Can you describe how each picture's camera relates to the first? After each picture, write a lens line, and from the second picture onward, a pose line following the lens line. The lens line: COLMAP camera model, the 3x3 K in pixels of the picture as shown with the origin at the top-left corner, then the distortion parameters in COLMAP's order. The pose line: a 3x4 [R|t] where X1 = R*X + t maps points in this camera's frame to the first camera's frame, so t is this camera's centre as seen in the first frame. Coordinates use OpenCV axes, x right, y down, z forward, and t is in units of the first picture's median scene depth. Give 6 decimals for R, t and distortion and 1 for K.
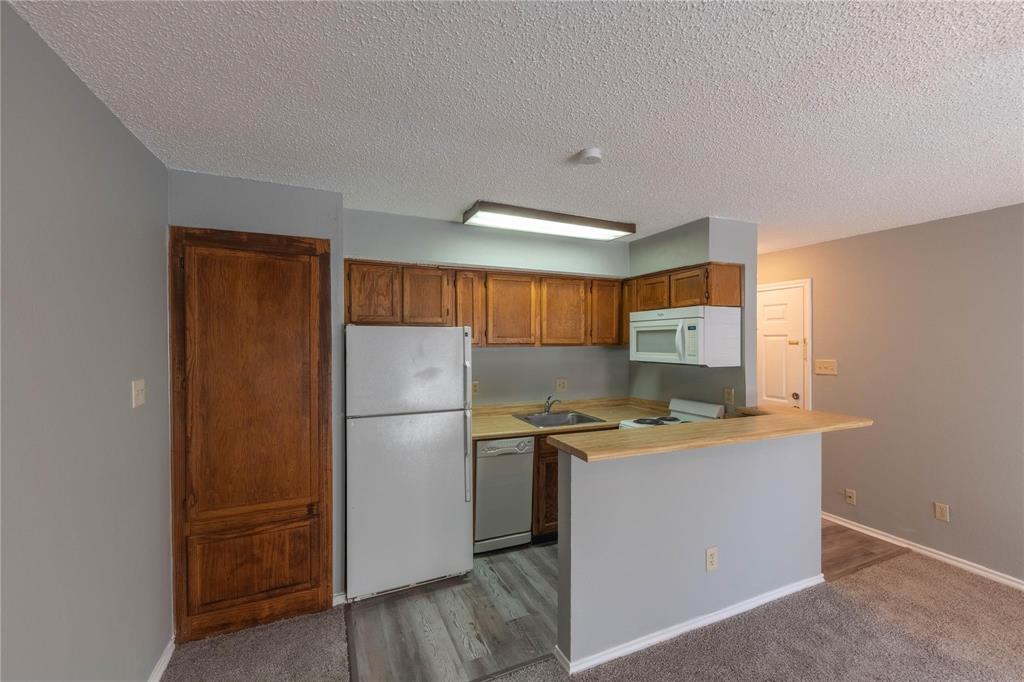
lens RADIAL K [[416.5, 0, 521.0], [0, 416.5, 342.2], [0, 0, 1]] dist [0.014489, -0.006703]
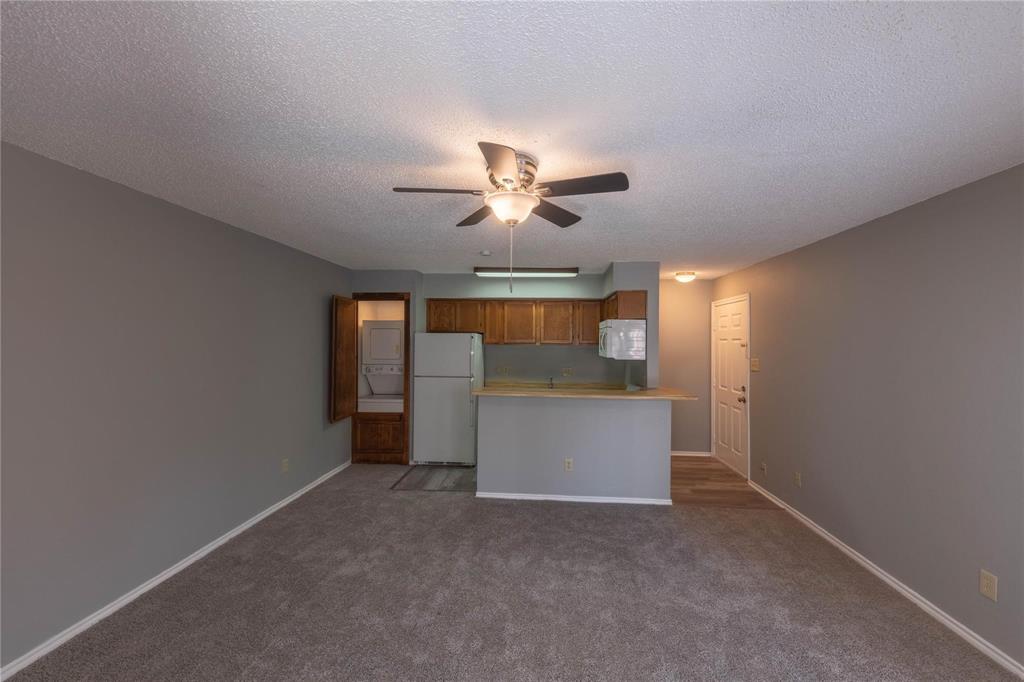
lens RADIAL K [[416.5, 0, 521.0], [0, 416.5, 342.2], [0, 0, 1]] dist [0.014489, -0.006703]
pose [[0.886414, 0.010387, -0.462777, 0.847920], [-0.012628, 0.999919, -0.001744, 0.004088], [0.462721, 0.007390, 0.886473, -0.512407]]
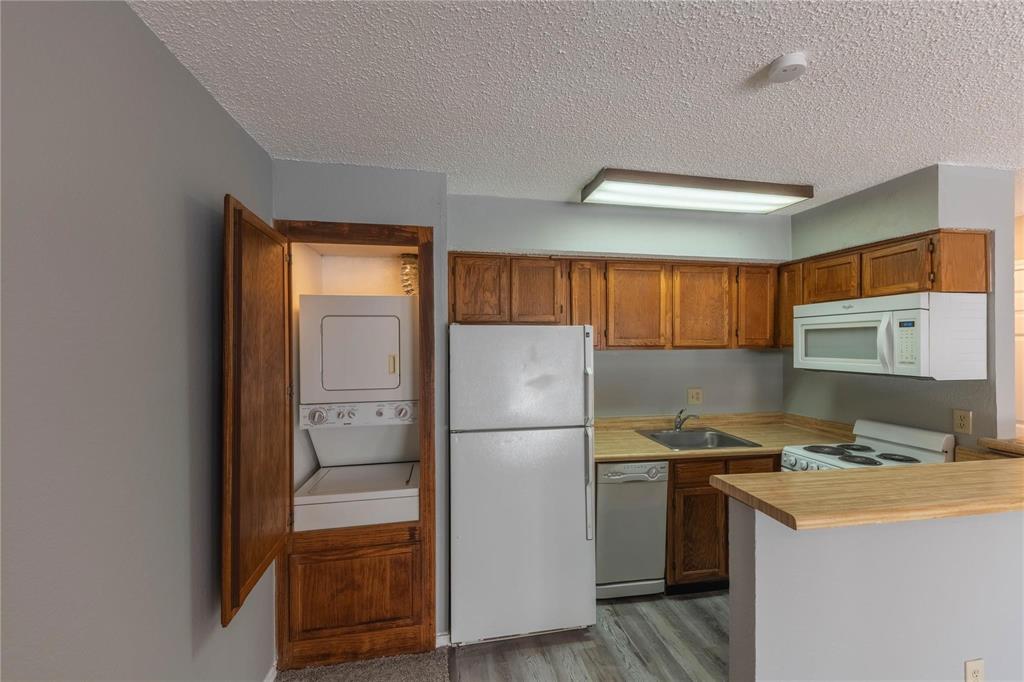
lens RADIAL K [[416.5, 0, 521.0], [0, 416.5, 342.2], [0, 0, 1]] dist [0.014489, -0.006703]
pose [[0.972854, -0.000669, -0.231417, -0.062060], [-0.000310, 0.999991, -0.004193, -0.000385], [0.231417, 0.004151, 0.972846, 0.158330]]
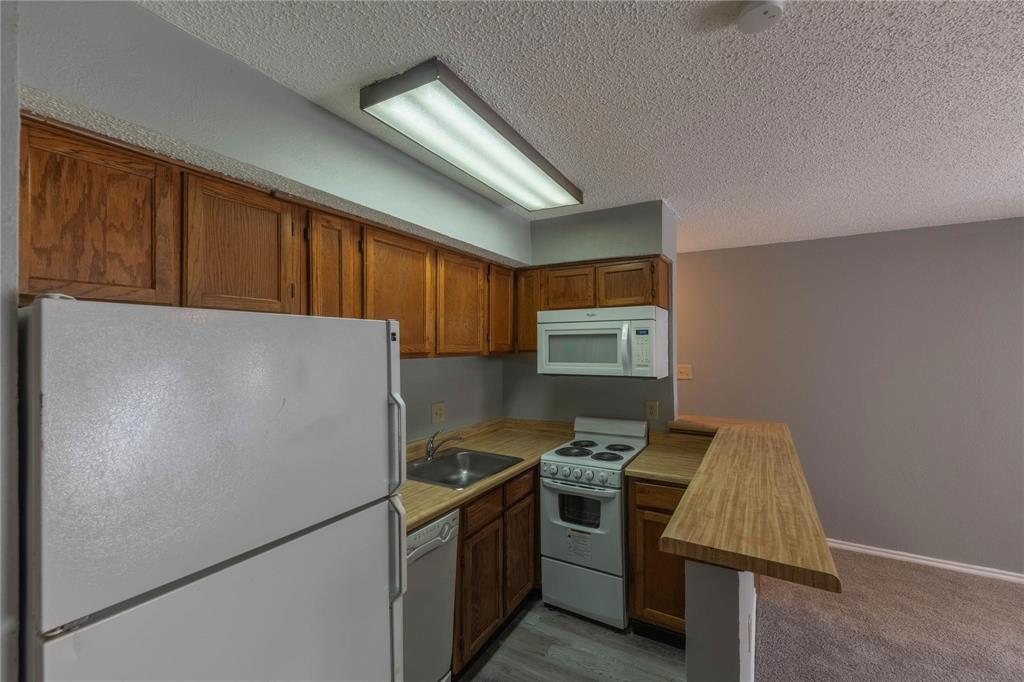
lens RADIAL K [[416.5, 0, 521.0], [0, 416.5, 342.2], [0, 0, 1]] dist [0.014489, -0.006703]
pose [[0.807485, 0.004184, 0.589873, -0.265683], [0.004104, 0.999911, -0.012710, -0.005044], [-0.589873, 0.012684, 0.807396, 0.483788]]
